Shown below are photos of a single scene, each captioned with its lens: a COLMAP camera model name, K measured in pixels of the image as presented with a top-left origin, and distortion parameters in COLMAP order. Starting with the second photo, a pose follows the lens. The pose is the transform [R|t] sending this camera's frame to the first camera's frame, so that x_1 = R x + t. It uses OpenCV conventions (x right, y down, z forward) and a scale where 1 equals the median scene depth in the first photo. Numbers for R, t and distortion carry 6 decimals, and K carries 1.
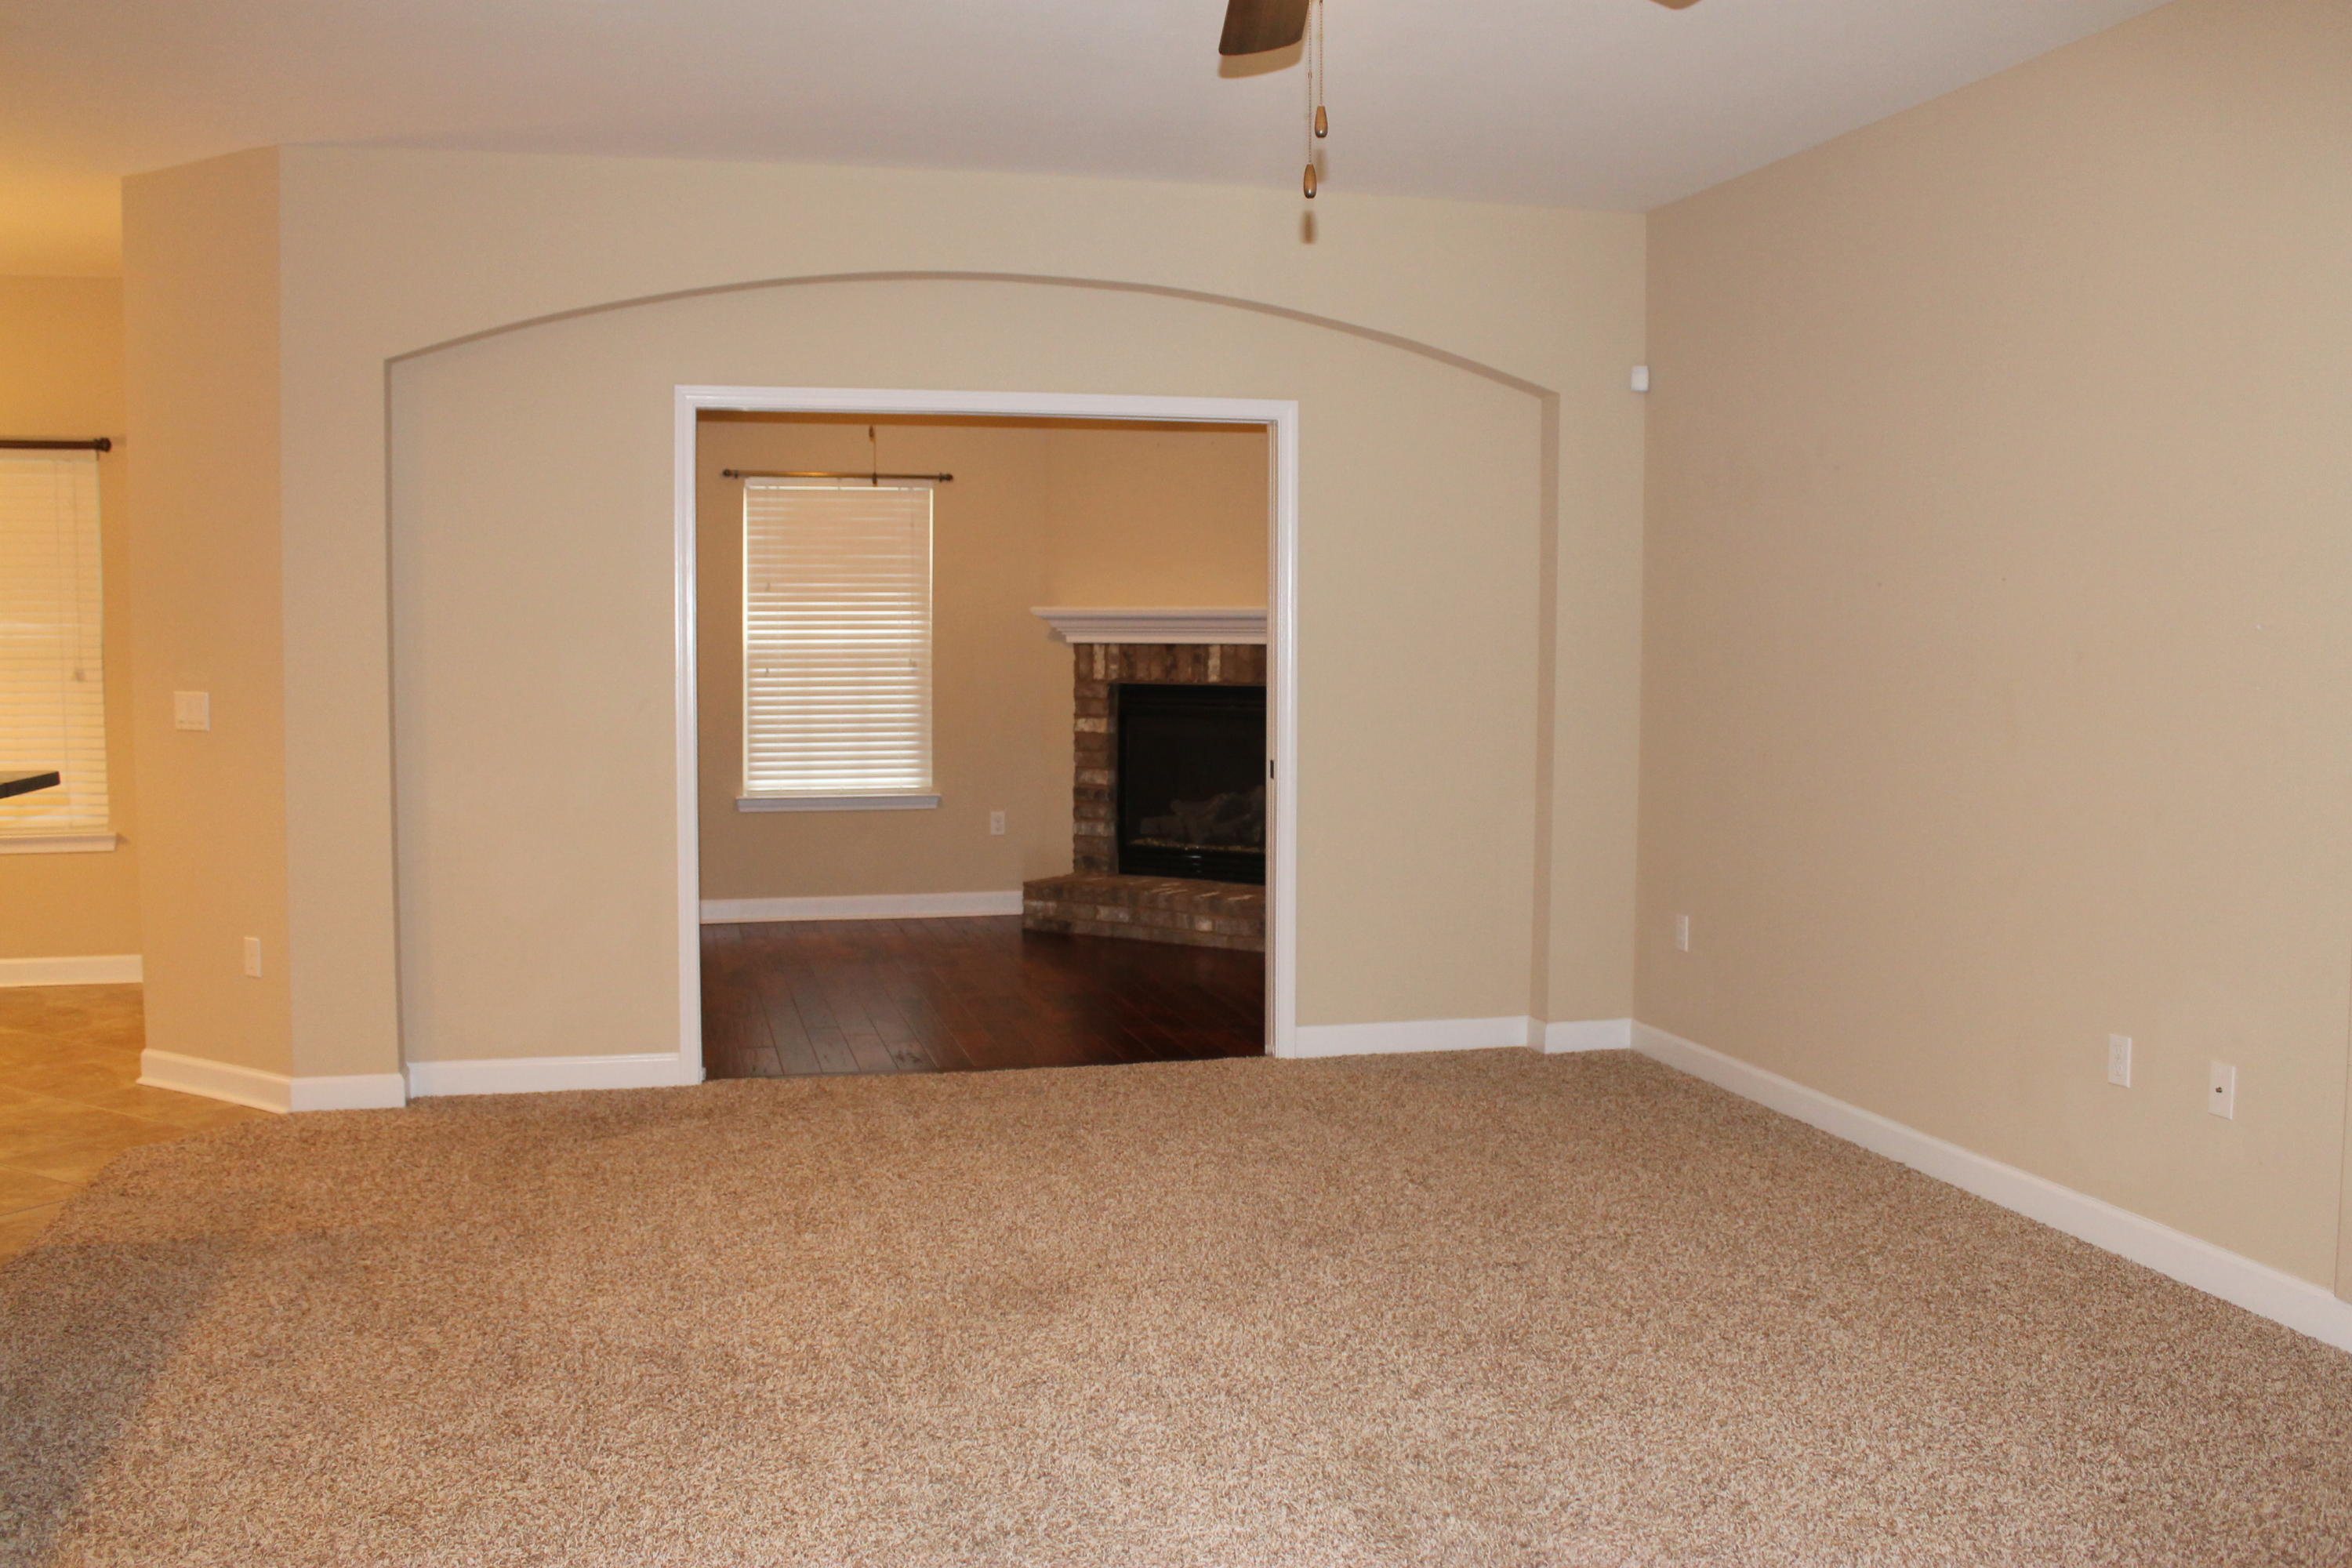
lens RADIAL K [[1944.3, 0, 1176.0], [0, 1944.3, 784.0], [0, 0, 1]] dist [-0.154853, 0.129319]
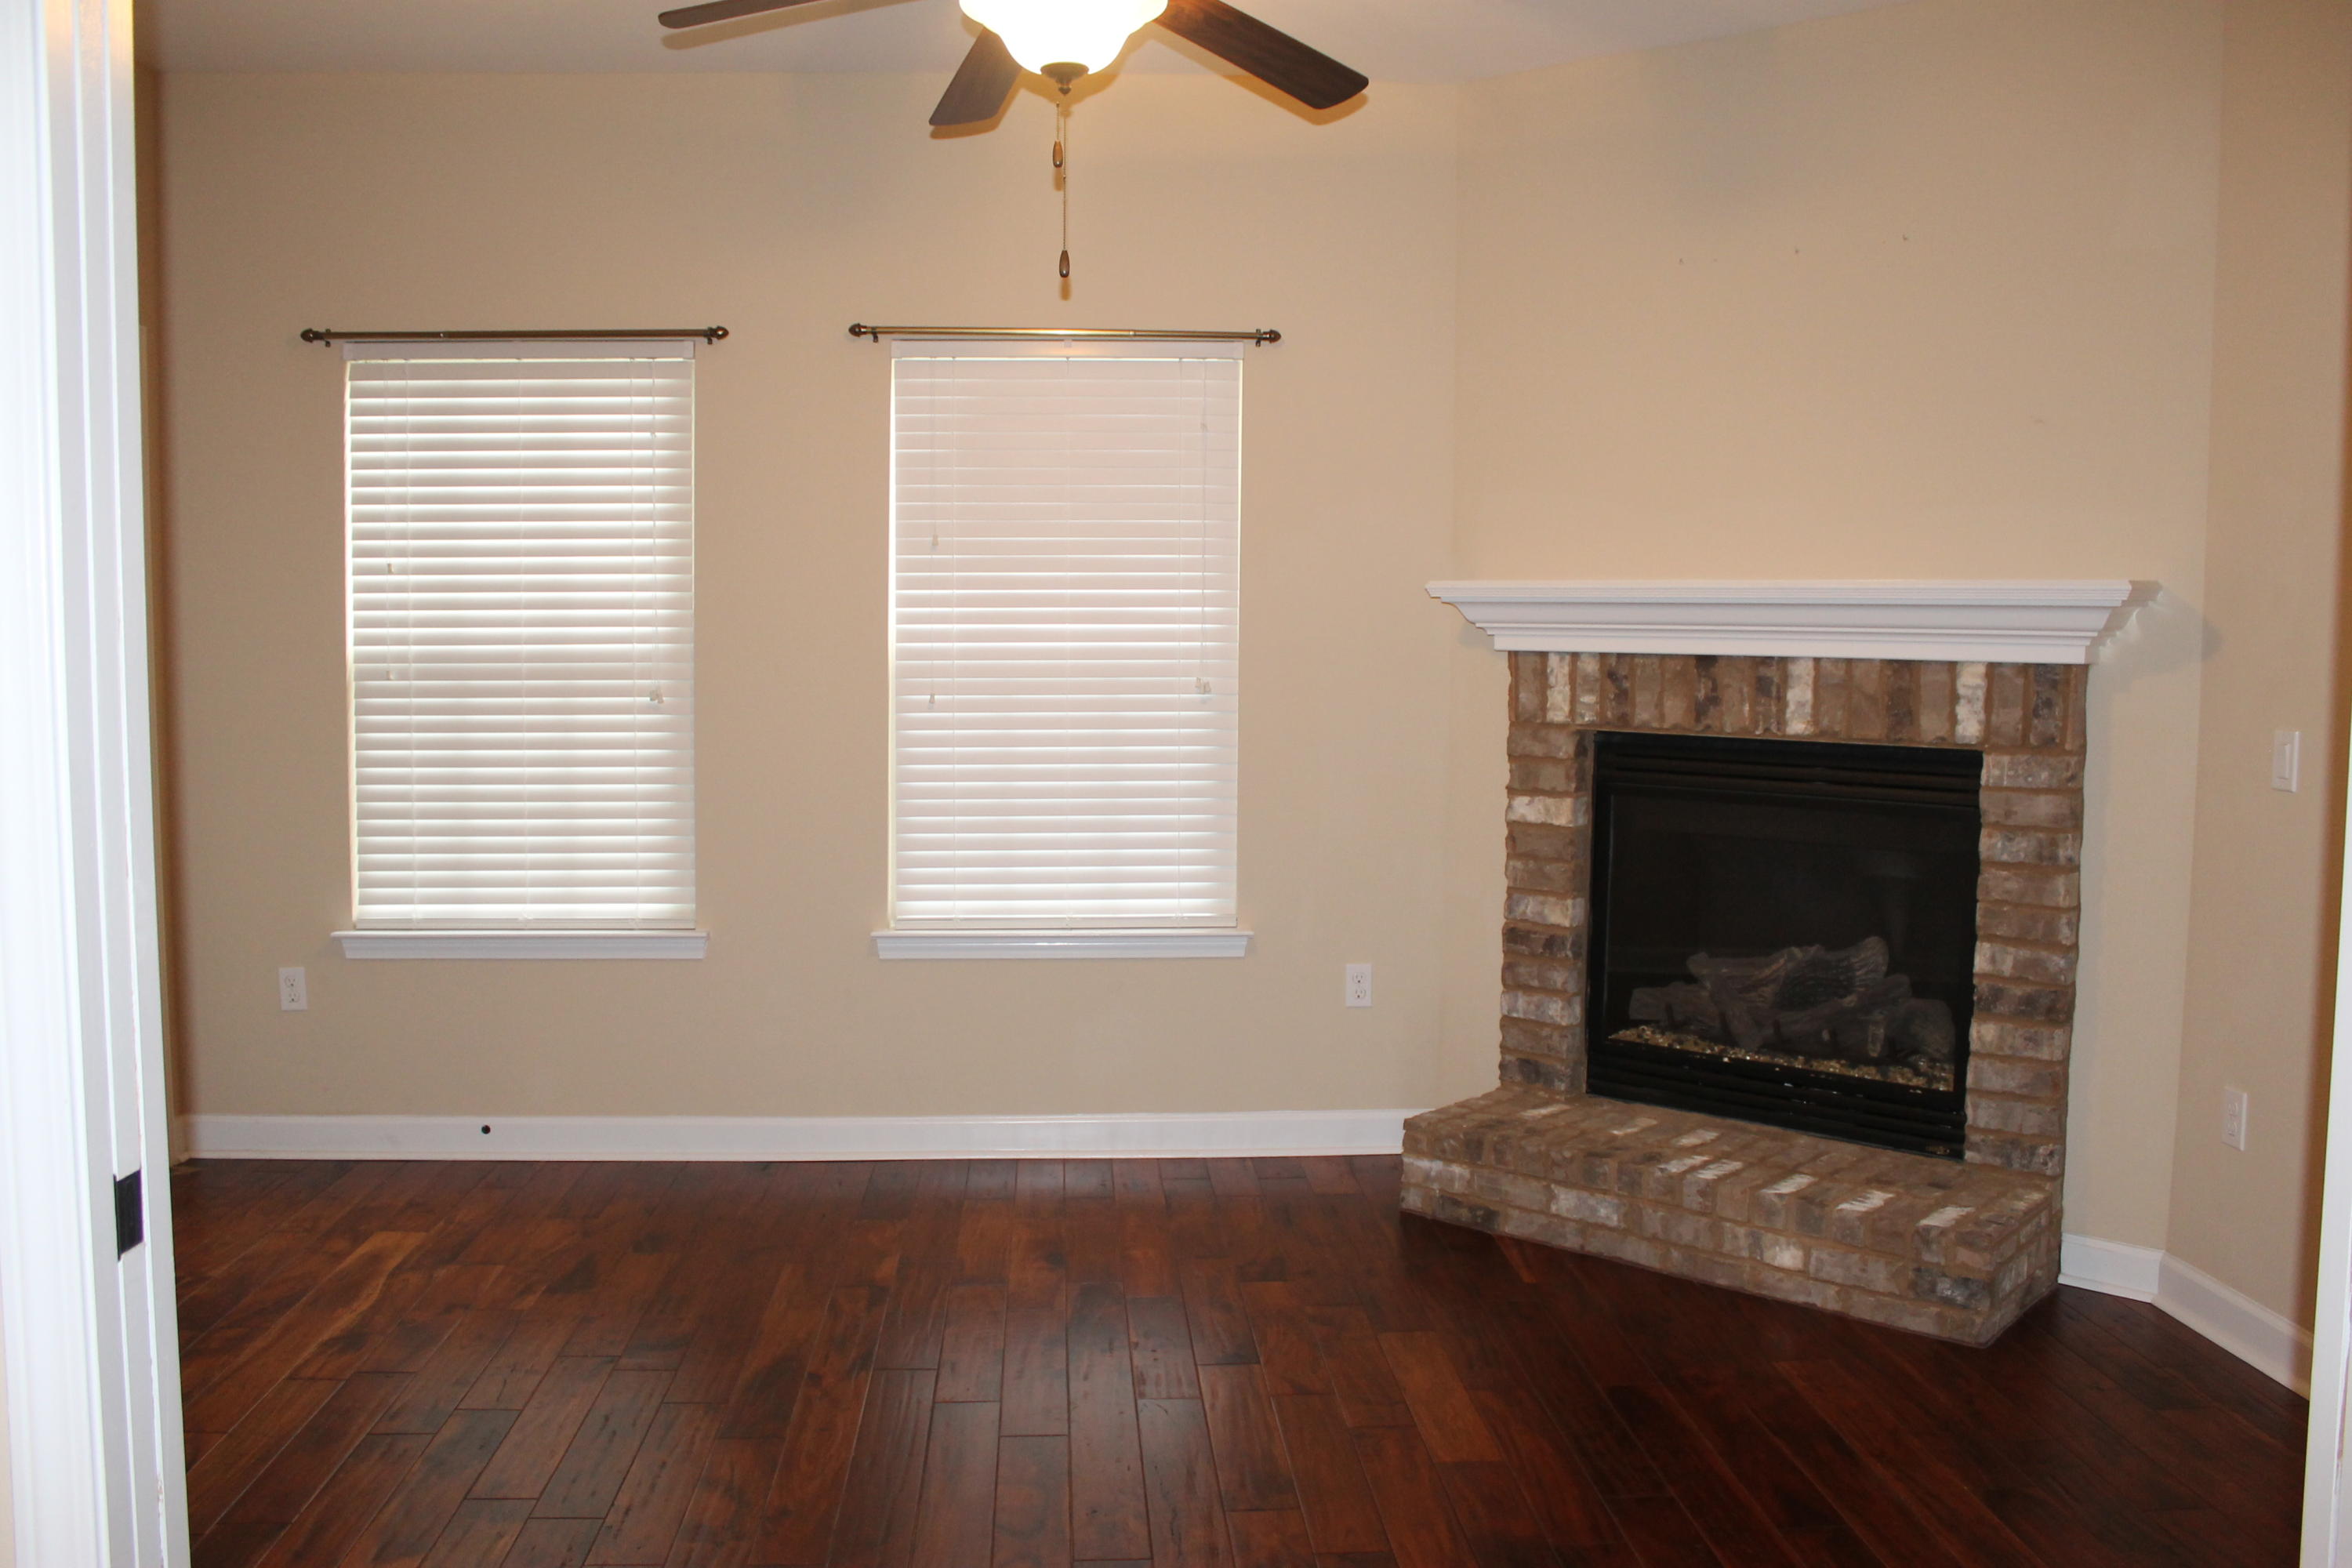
lens RADIAL K [[1944.3, 0, 1176.0], [0, 1944.3, 784.0], [0, 0, 1]] dist [-0.154853, 0.129319]
pose [[0.981854, 0.016586, -0.188911, -0.060308], [-0.014494, 0.999817, 0.012454, -0.060867], [0.189083, -0.009490, 0.981915, 0.685949]]
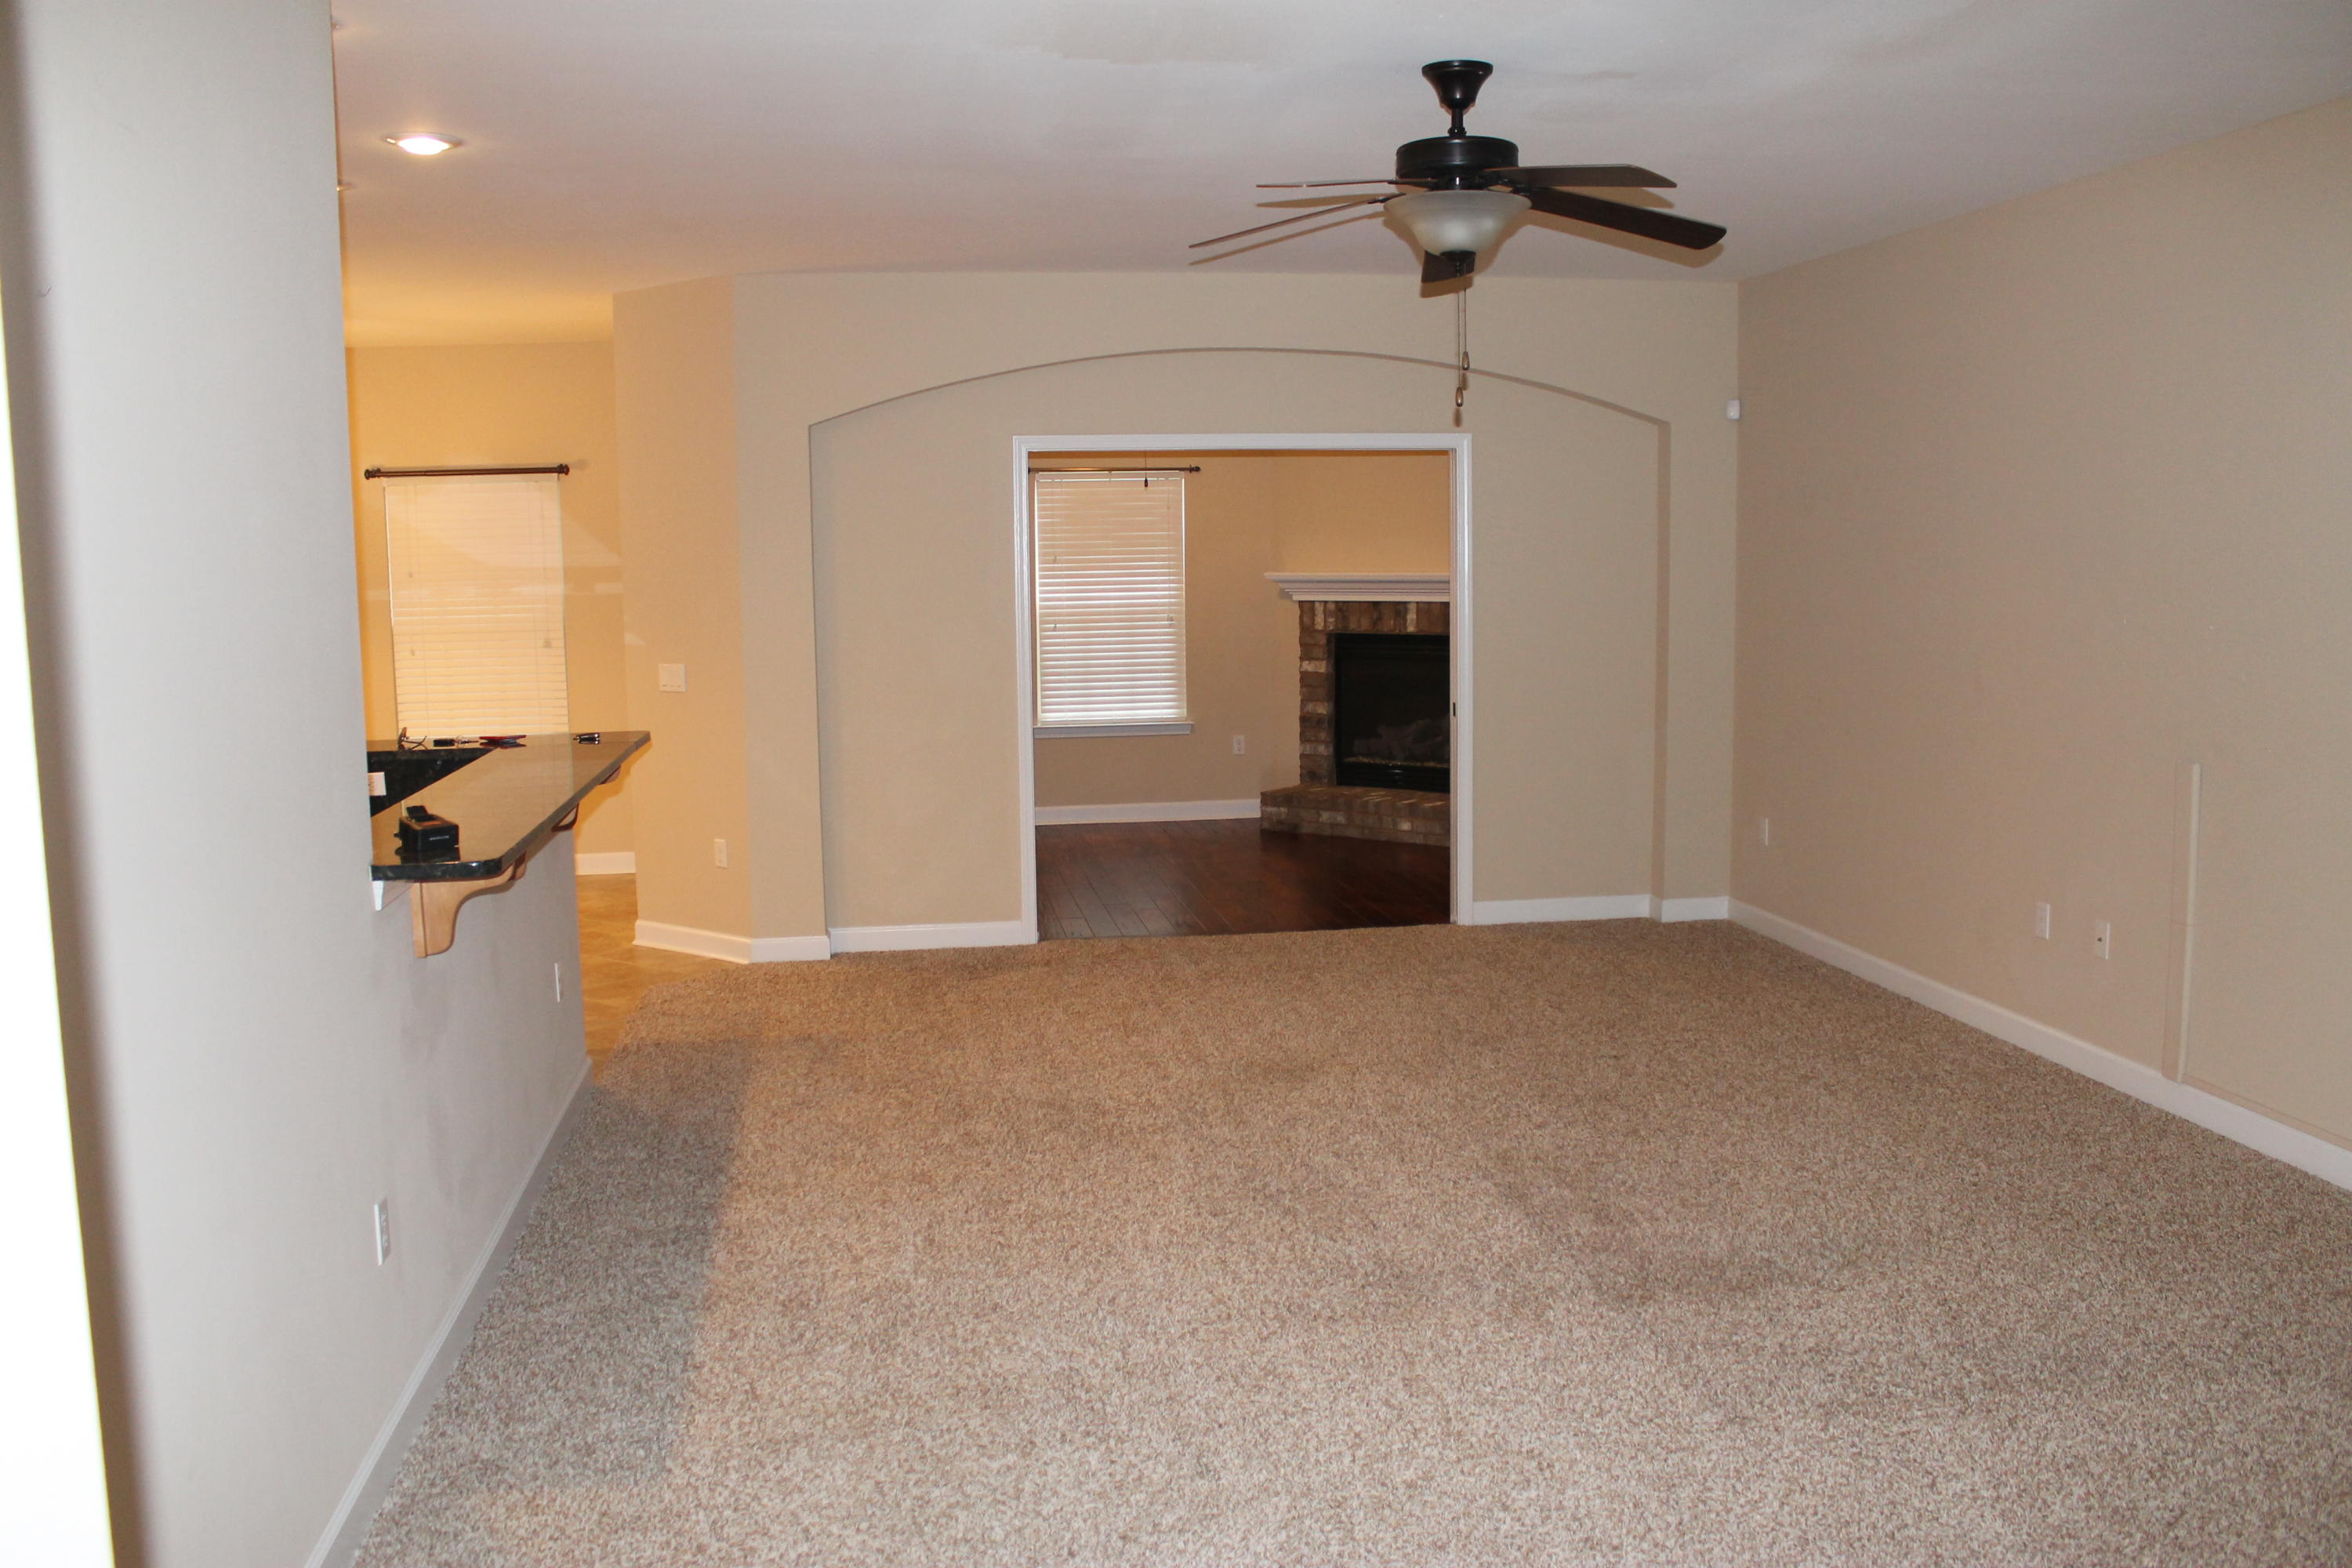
lens RADIAL K [[1854.7, 0, 1200.6], [0, 1854.7, 763.0], [0, 0, 1]] dist [-0.146717, 0.108360]
pose [[0.995323, -0.006077, -0.096410, -0.001821], [0.009823, 0.999213, 0.038431, -0.021195], [0.096101, -0.039198, 0.994599, -0.280555]]
